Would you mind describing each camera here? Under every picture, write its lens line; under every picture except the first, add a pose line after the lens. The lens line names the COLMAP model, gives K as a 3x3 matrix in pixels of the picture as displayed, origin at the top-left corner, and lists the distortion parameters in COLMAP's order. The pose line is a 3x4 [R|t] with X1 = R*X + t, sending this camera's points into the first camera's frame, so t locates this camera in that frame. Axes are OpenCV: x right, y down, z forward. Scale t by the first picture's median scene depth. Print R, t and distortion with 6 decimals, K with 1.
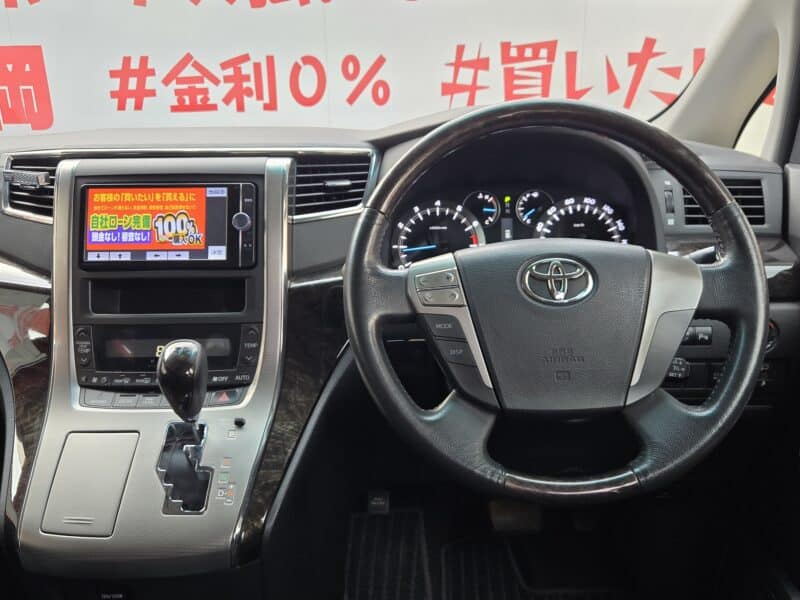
lens RADIAL K [[713.3, 0, 397.4], [0, 713.3, 283.3], [0, 0, 1]] dist [0.040200, 0.000636]
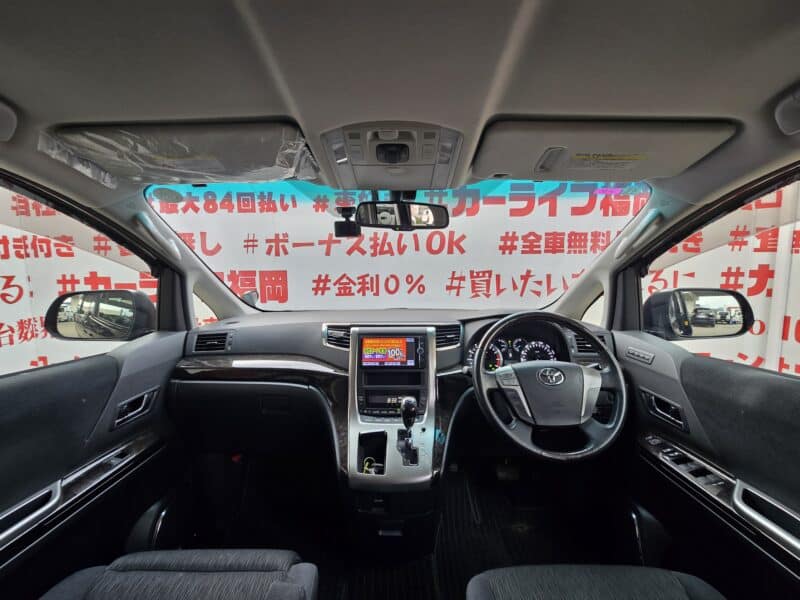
lens RADIAL K [[317.9, 0, 403.7], [0, 317.9, 303.1], [0, 0, 1]] dist [-0.000421, -0.000203]
pose [[0.999942, 0.010545, 0.002403, -0.263422], [-0.009897, 0.981762, -0.189859, -0.032597], [-0.004361, 0.189824, 0.981809, -0.199876]]
